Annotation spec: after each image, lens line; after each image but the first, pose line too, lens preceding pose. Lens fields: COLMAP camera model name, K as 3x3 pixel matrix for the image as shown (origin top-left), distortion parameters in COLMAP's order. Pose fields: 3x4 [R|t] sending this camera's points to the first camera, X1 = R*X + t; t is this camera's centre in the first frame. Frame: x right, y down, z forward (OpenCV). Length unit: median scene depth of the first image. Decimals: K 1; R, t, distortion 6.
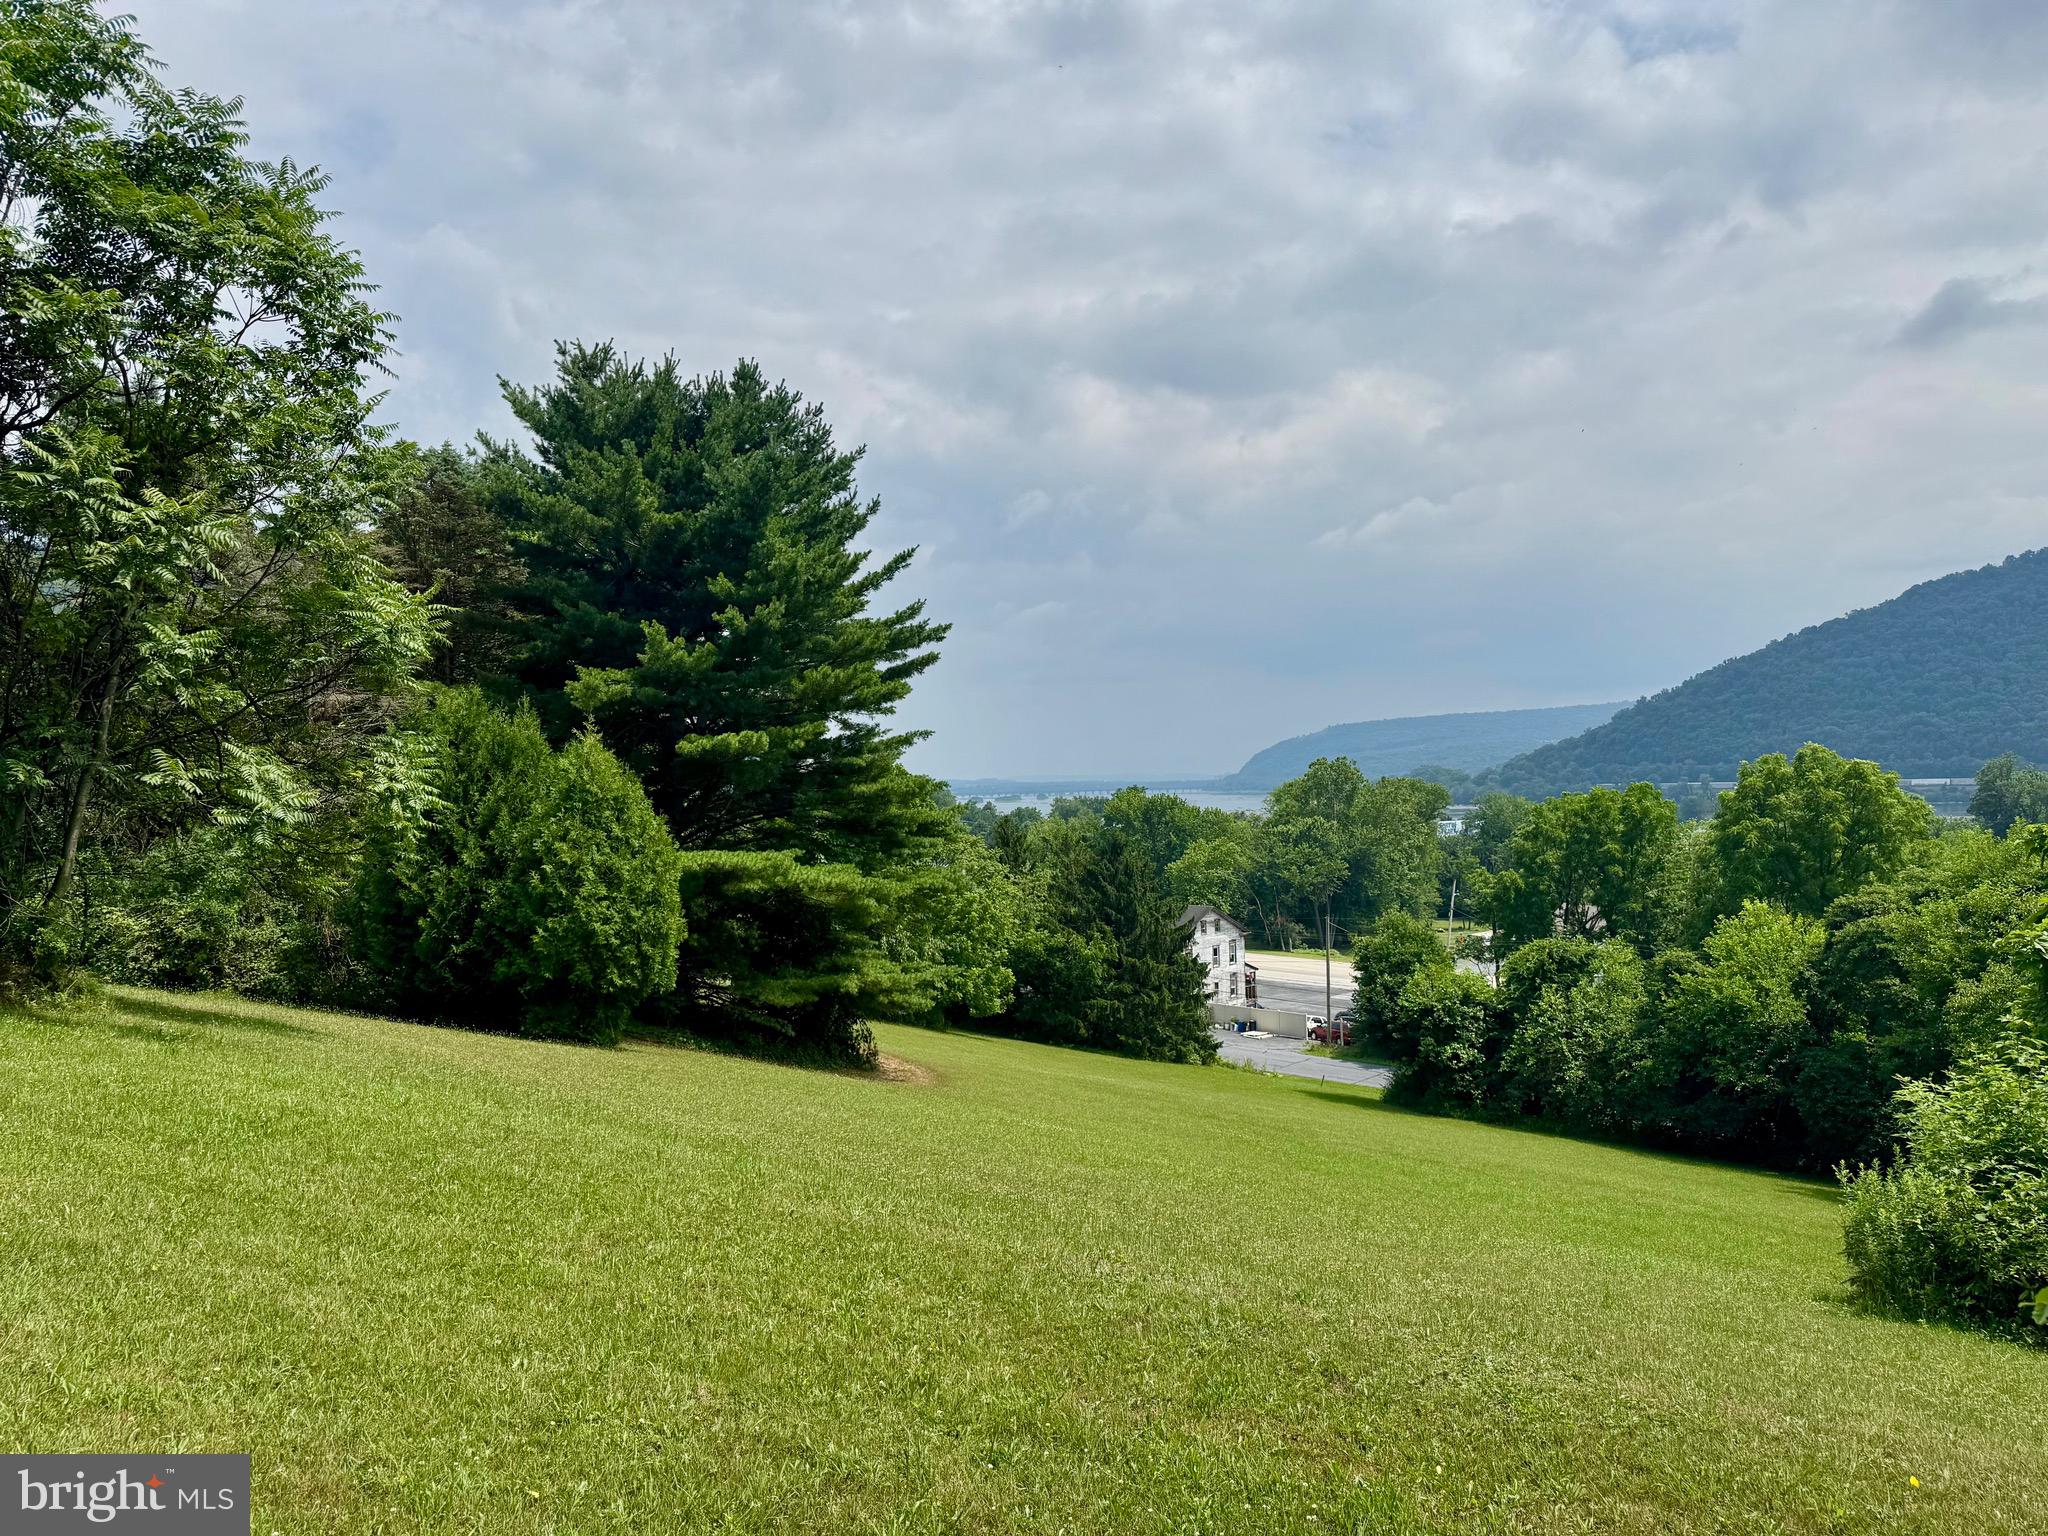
lens RADIAL K [[1409.8, 0, 1027.7], [0, 1409.8, 773.8], [0, 0, 1]] dist [0.139215, -0.216594]
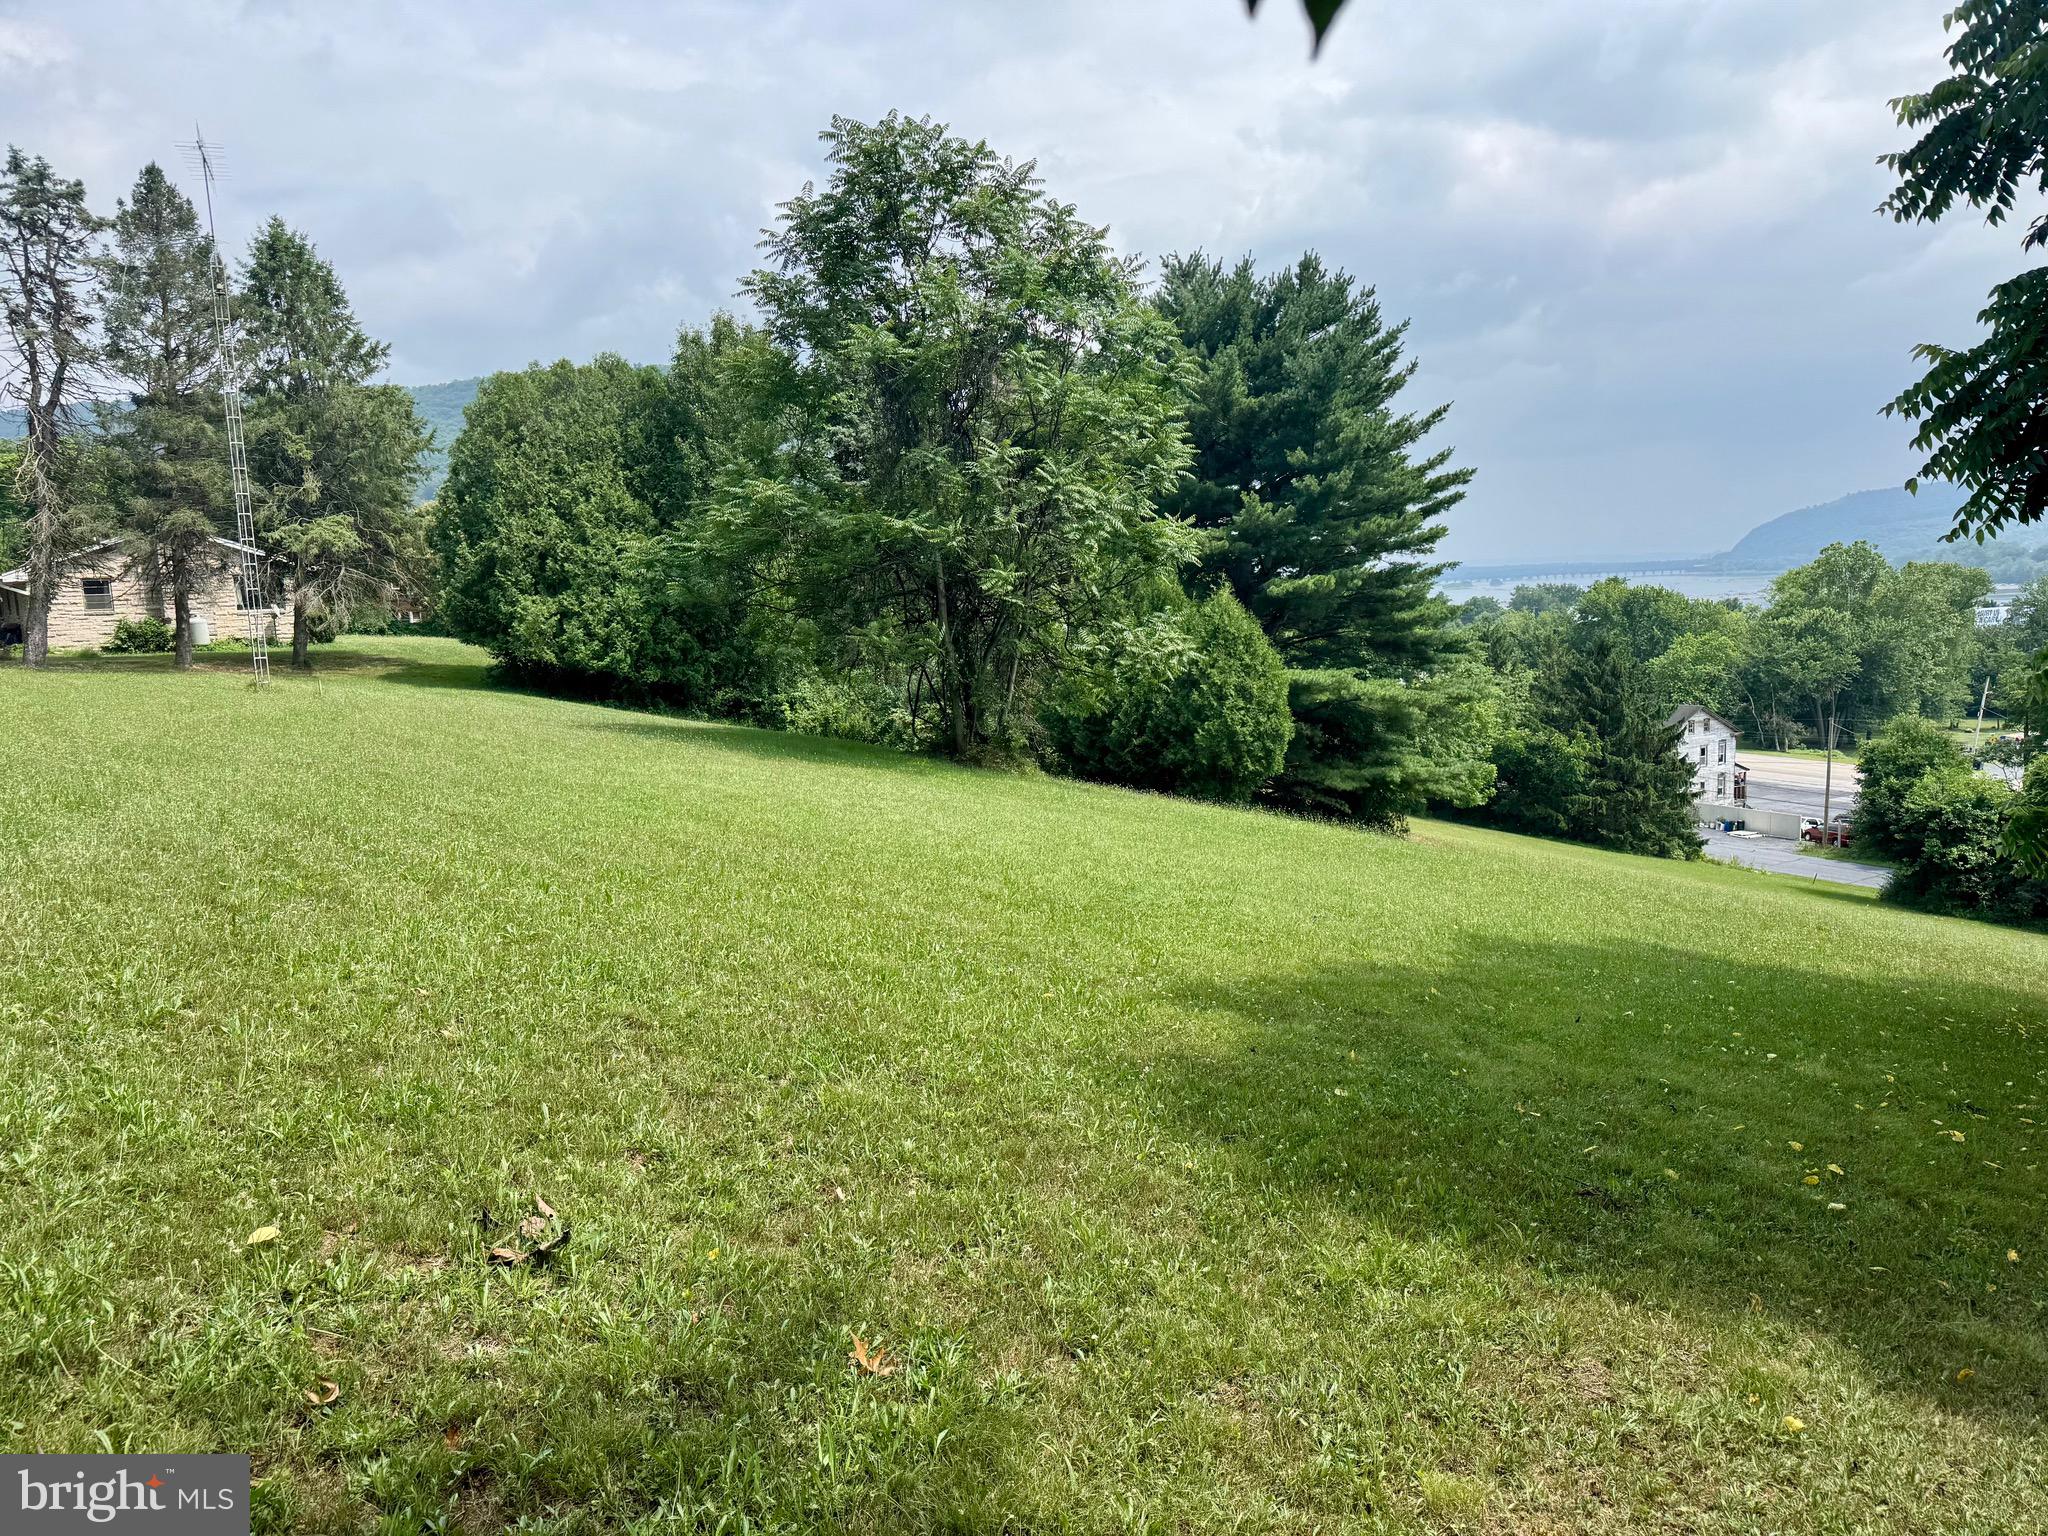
lens RADIAL K [[1433.0, 0, 1047.8], [0, 1433.0, 768.1], [0, 0, 1]] dist [0.080786, -0.108283]
pose [[0.958724, 0.022467, -0.283450, -0.050014], [0.018183, 0.989989, 0.139968, -0.034571], [0.283757, -0.139345, 0.948717, -0.247830]]
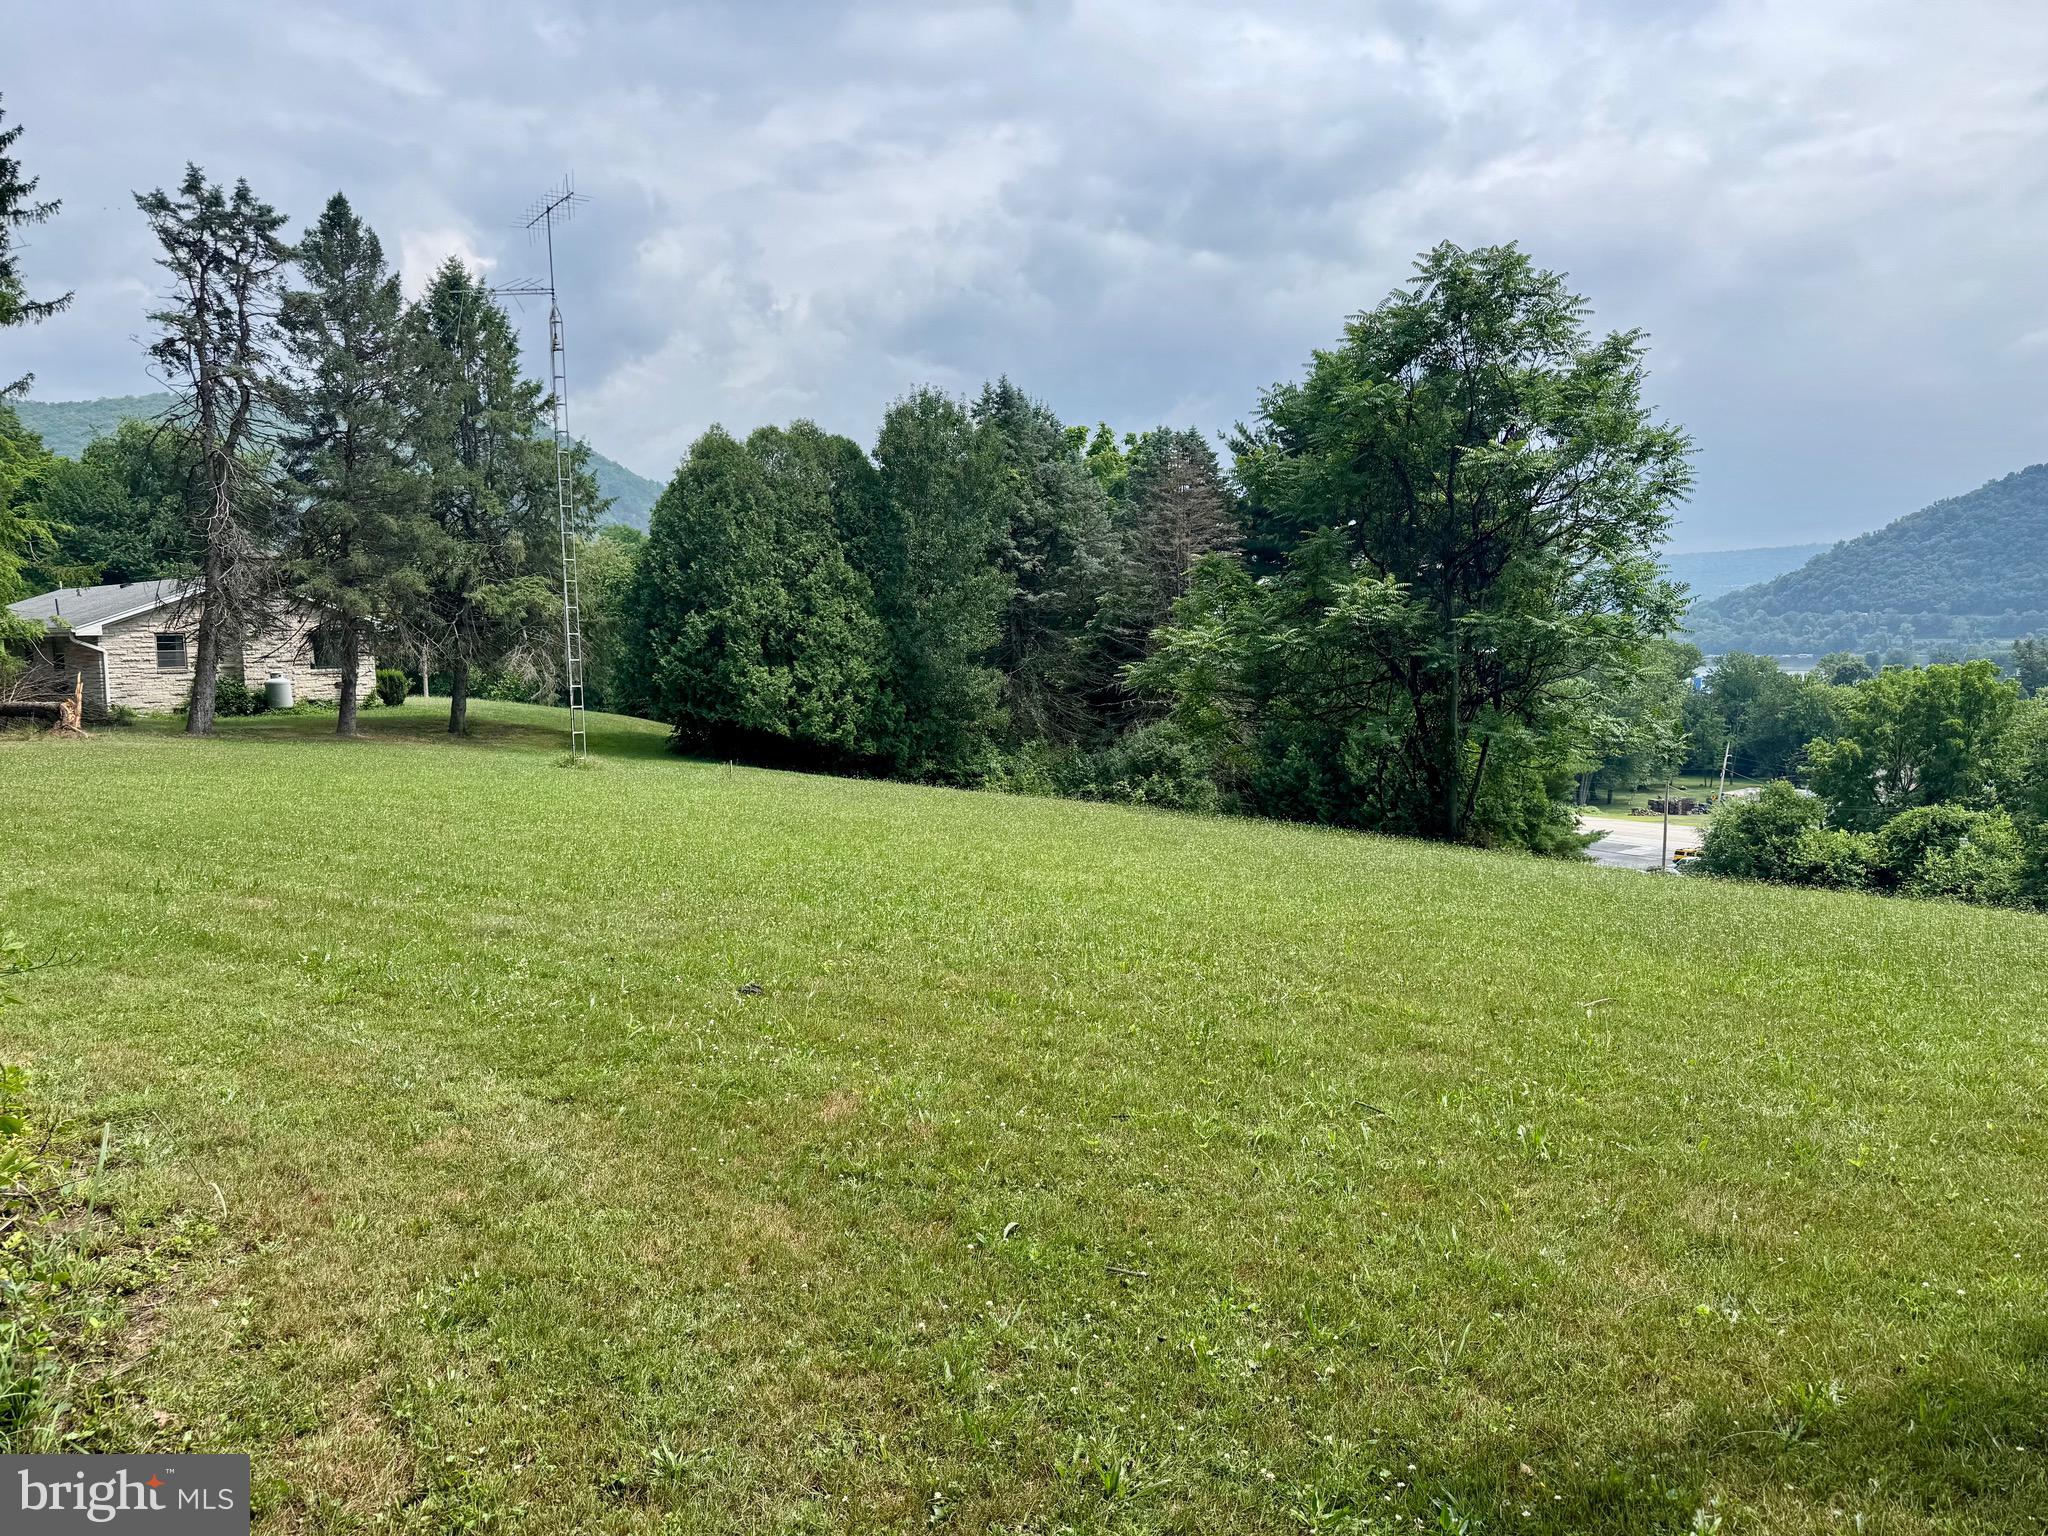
lens RADIAL K [[1433.0, 0, 1047.8], [0, 1433.0, 768.1], [0, 0, 1]] dist [0.080786, -0.108283]
pose [[0.996373, 0.015047, -0.083748, -0.399891], [-0.006236, 0.994507, 0.104483, -0.053303], [0.084860, -0.103582, 0.990994, -0.337278]]
